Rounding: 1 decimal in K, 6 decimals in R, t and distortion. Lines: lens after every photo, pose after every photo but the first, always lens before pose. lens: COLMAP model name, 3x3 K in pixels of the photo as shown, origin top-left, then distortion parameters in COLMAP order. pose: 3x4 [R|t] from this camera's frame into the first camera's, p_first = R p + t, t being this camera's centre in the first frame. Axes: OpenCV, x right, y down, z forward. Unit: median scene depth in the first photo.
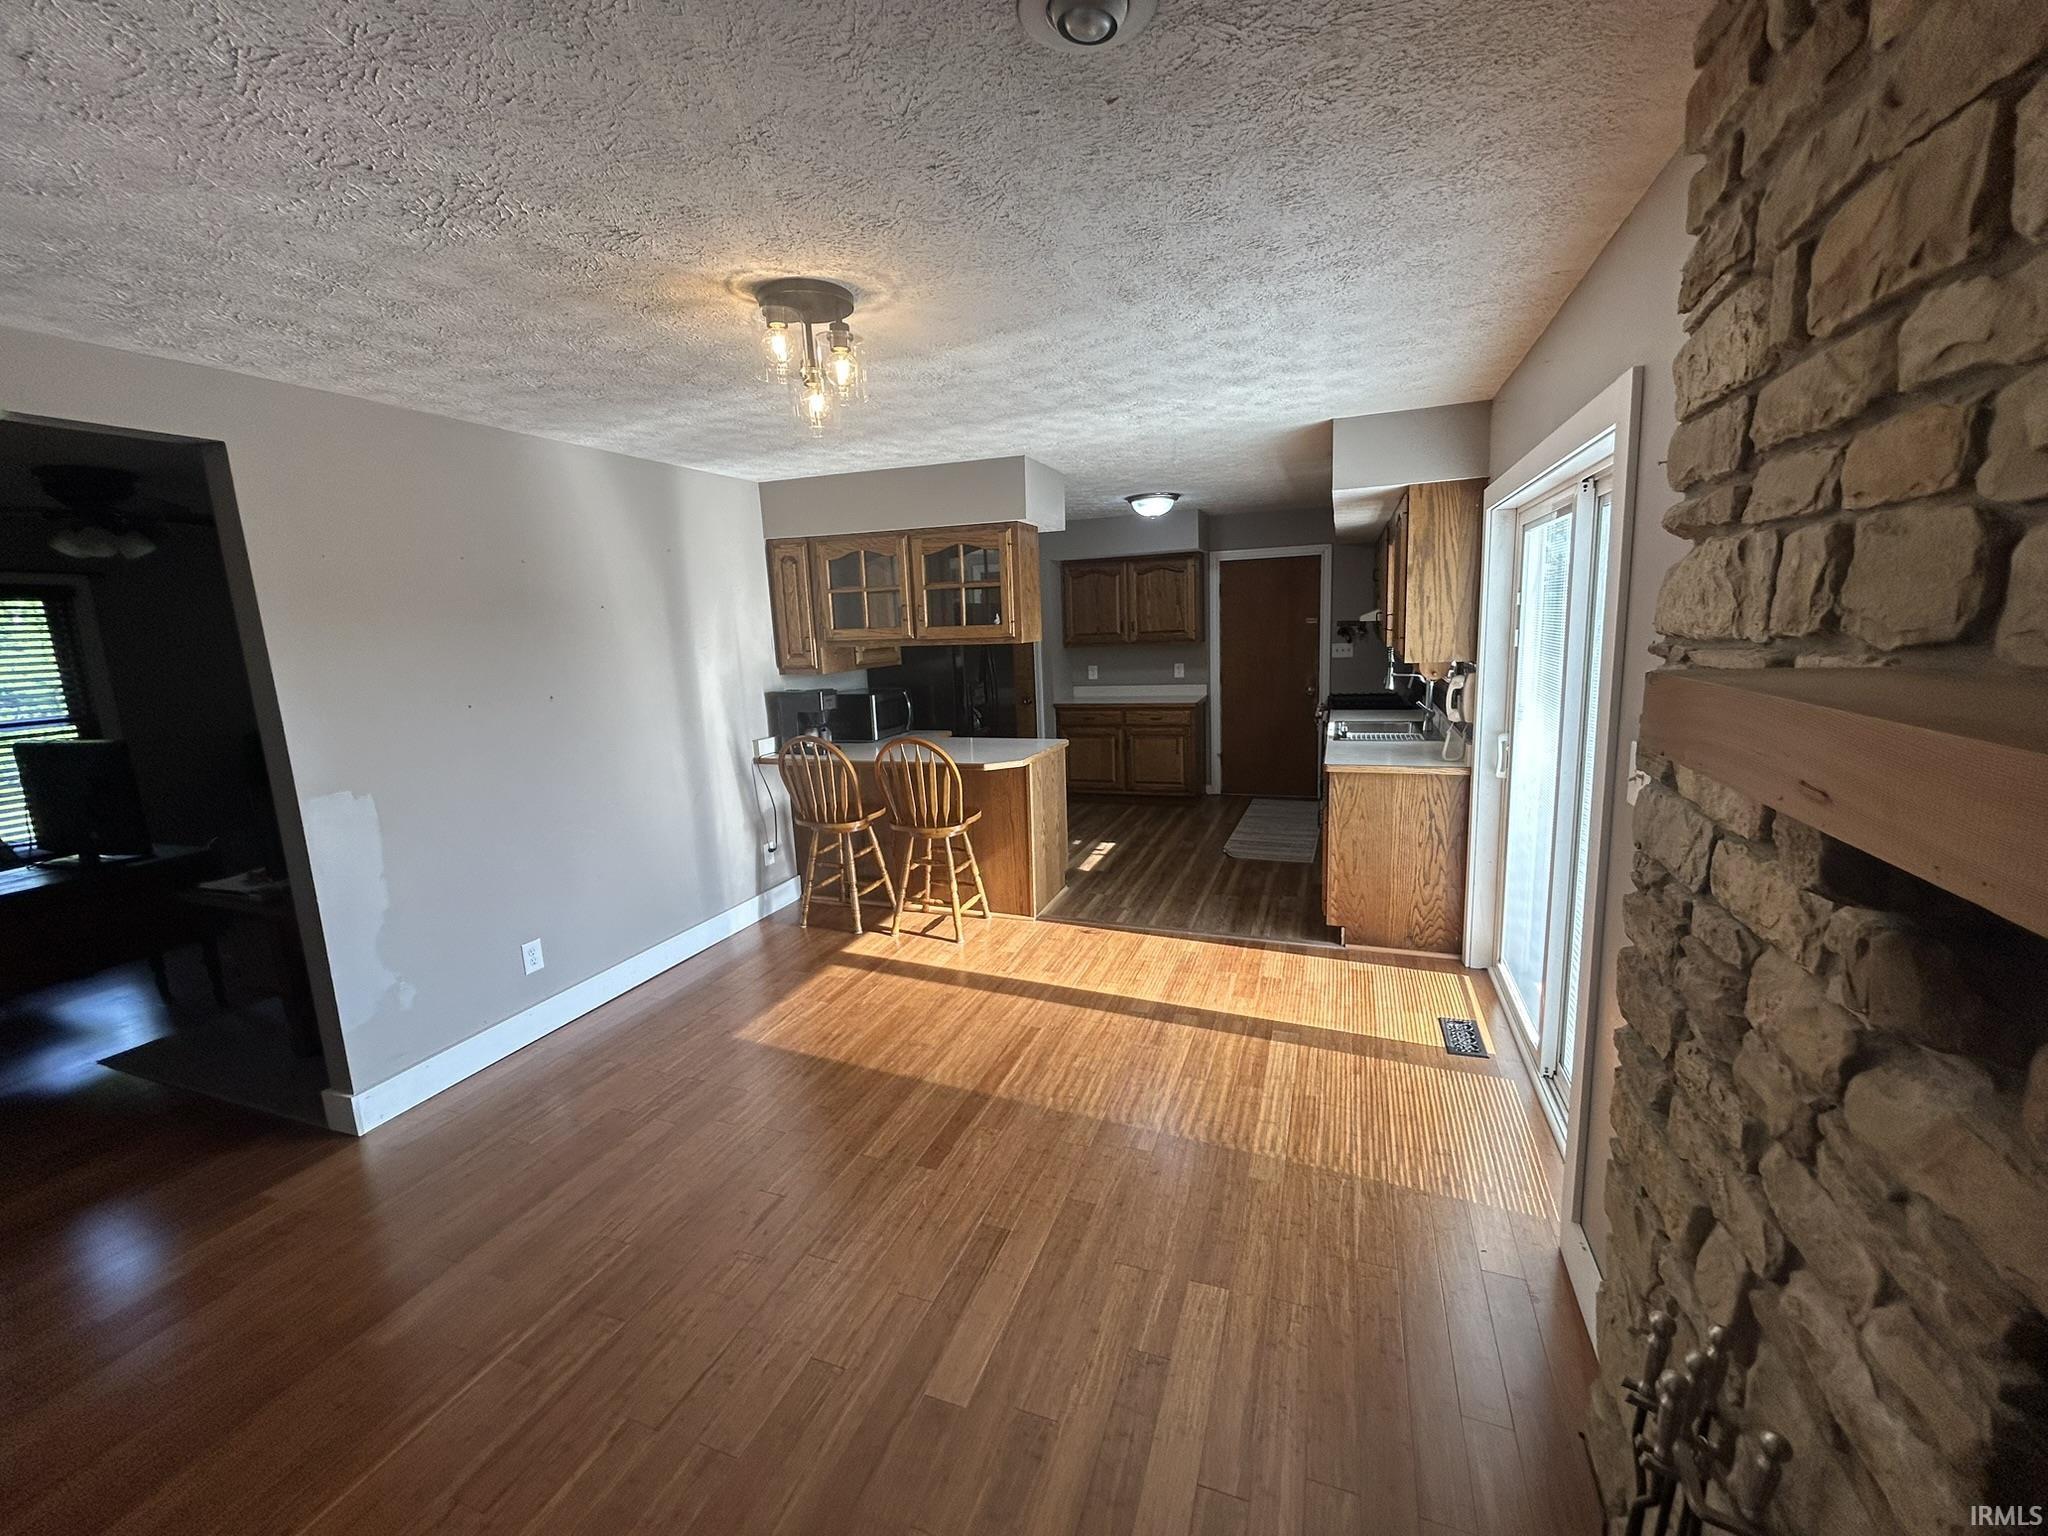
lens RADIAL K [[828.2, 0, 1024.0], [0, 828.2, 768.0], [0, 0, 1]] dist [0.000208, 0.000139]
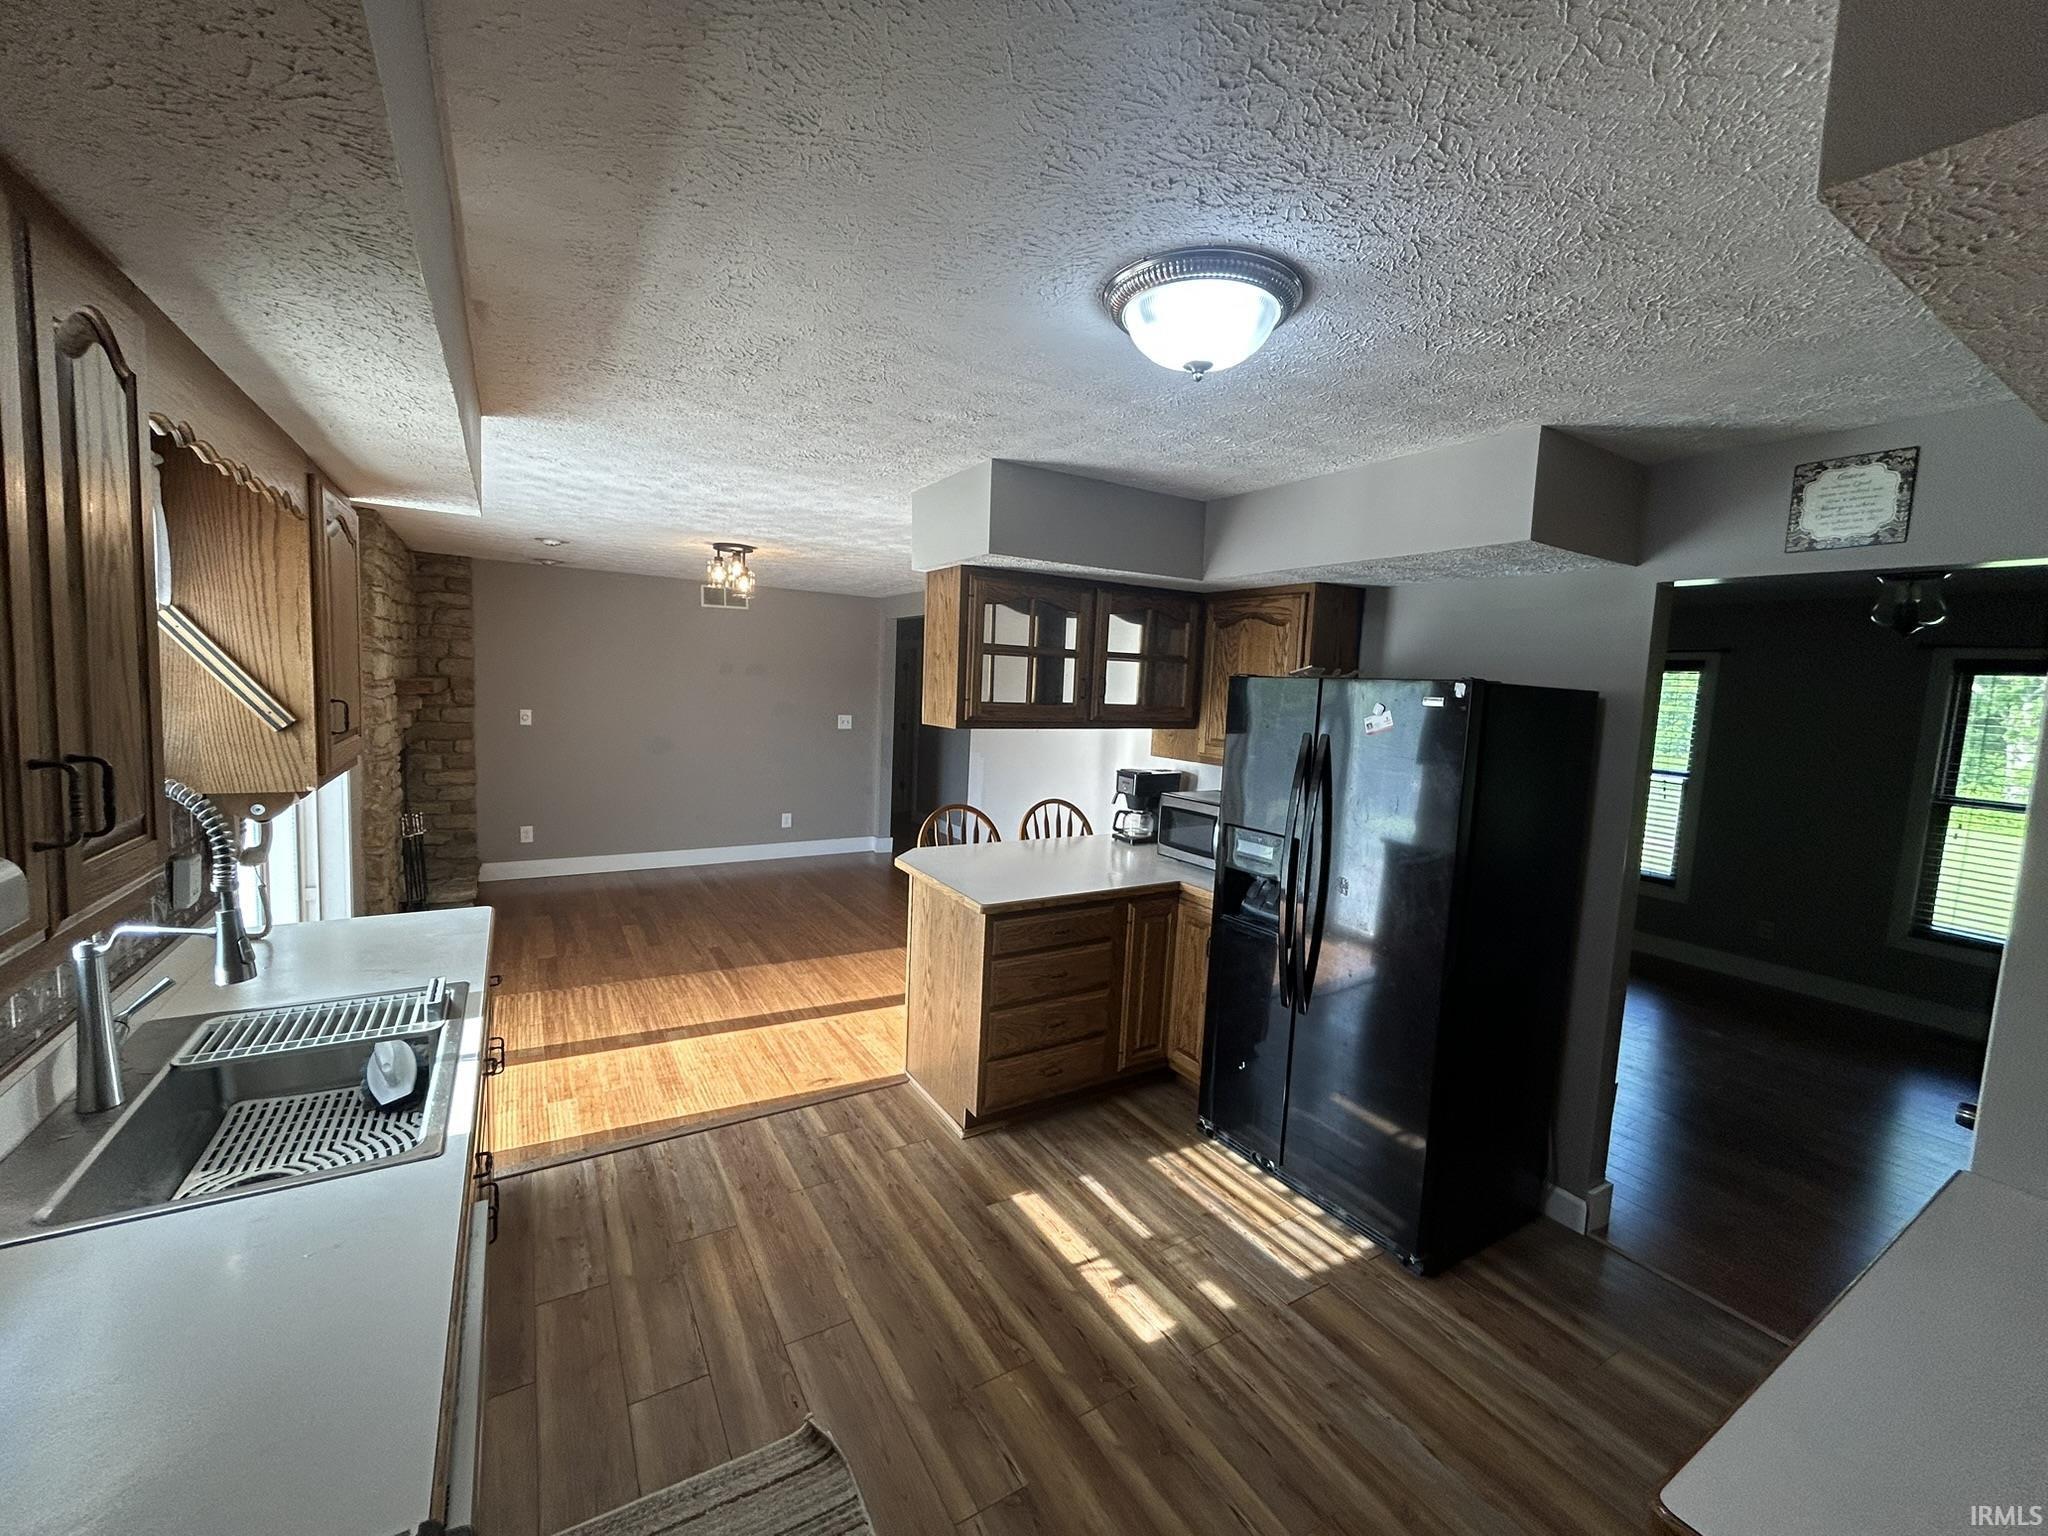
lens RADIAL K [[828.2, 0, 1024.0], [0, 828.2, 768.0], [0, 0, 1]] dist [0.000208, 0.000139]
pose [[-0.616487, 0.102570, -0.780655, 0.691493], [-0.146126, 0.959349, 0.241445, -0.391374], [0.773686, 0.262922, -0.576439, 1.923356]]
